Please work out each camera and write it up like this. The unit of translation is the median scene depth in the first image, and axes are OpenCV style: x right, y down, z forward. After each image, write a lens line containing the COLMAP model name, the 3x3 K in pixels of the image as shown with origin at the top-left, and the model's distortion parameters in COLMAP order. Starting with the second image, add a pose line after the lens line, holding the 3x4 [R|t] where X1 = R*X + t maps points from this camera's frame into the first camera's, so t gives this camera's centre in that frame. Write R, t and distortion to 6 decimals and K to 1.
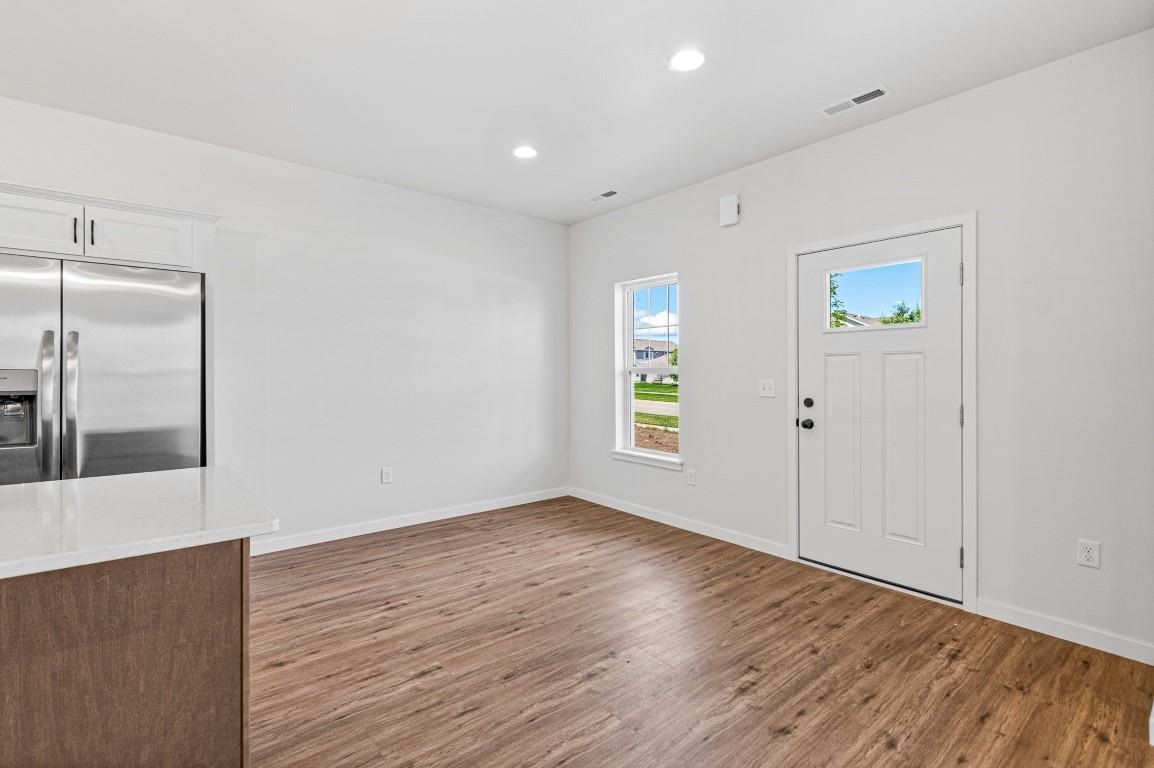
lens RADIAL K [[522.3, 0, 576.0], [0, 522.3, 368.2], [0, 0, 1]] dist [0.027188, 0.000008]
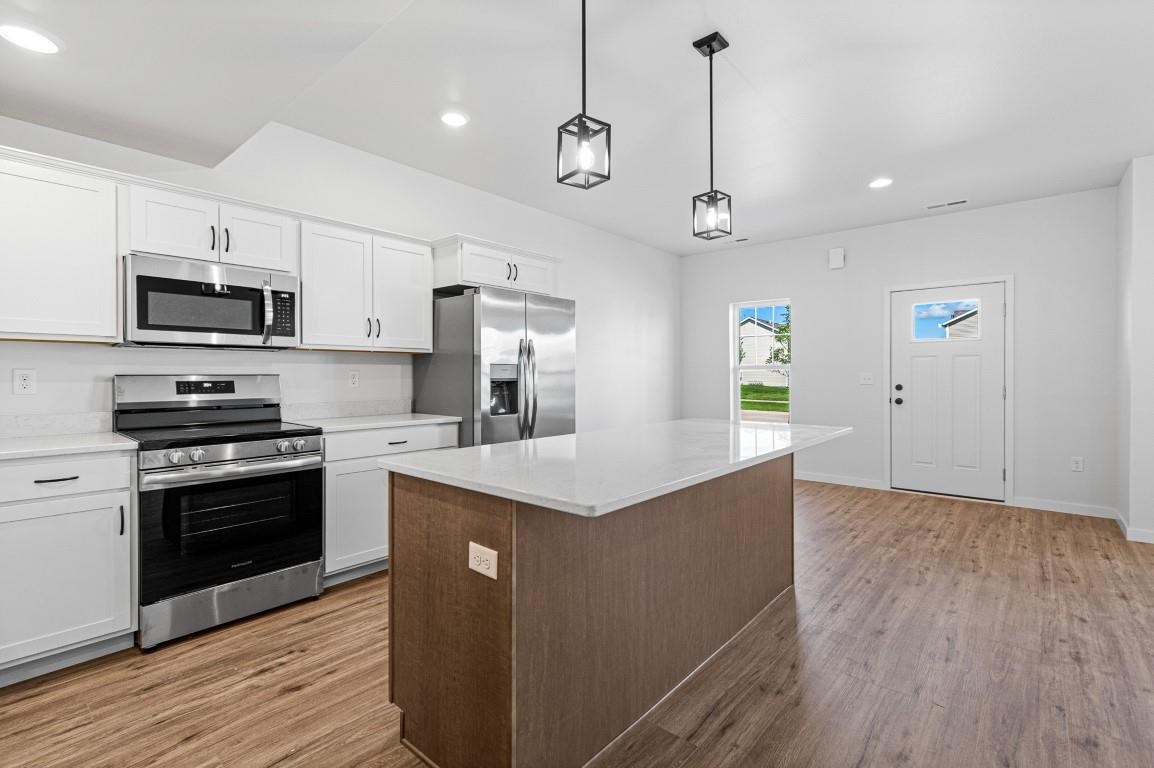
lens RADIAL K [[522.3, 0, 576.0], [0, 522.3, 368.2], [0, 0, 1]] dist [0.027188, 0.000008]
pose [[0.980795, -0.001728, 0.195033, -0.824897], [0.001420, 0.999998, 0.001719, 0.004840], [-0.195035, -0.001409, 0.980795, -0.355296]]
